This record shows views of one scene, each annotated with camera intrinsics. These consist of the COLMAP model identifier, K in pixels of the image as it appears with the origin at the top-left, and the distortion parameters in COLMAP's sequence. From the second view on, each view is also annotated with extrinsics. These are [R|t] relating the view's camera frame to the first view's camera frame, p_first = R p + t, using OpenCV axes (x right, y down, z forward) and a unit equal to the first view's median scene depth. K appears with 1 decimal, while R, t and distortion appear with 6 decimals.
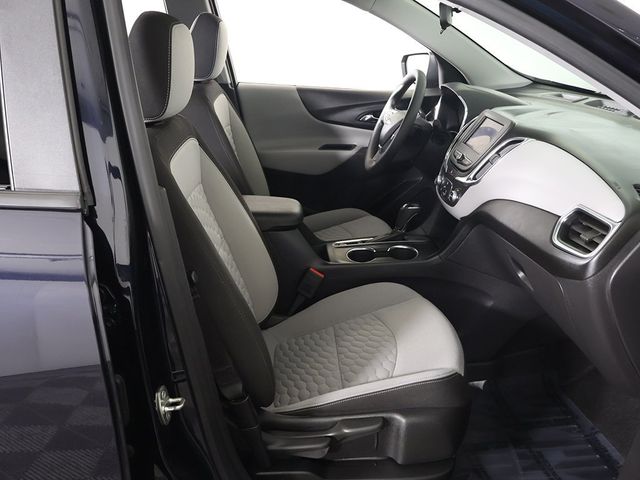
lens RADIAL K [[597.8, 0, 320.0], [0, 597.8, 240.0], [0, 0, 1]] dist [-0.009063, -0.002157]
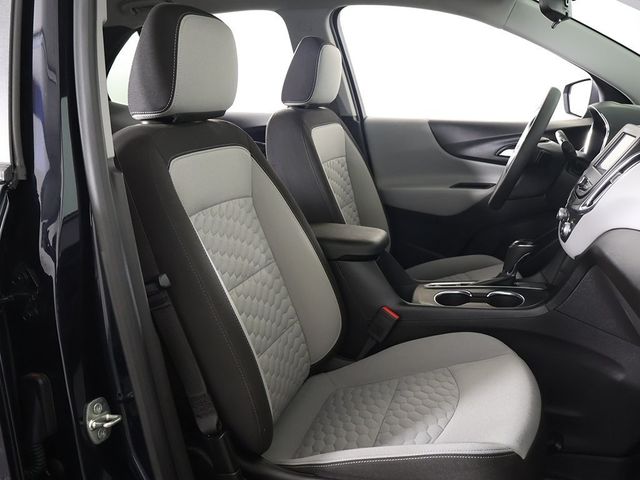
lens RADIAL K [[597.8, 0, 320.0], [0, 597.8, 240.0], [0, 0, 1]] dist [-0.009063, -0.002157]
pose [[0.934877, 0.045555, -0.352036, 0.182511], [-0.085544, 0.991416, -0.098879, 0.041736], [0.344509, 0.122554, 0.930749, 0.152821]]
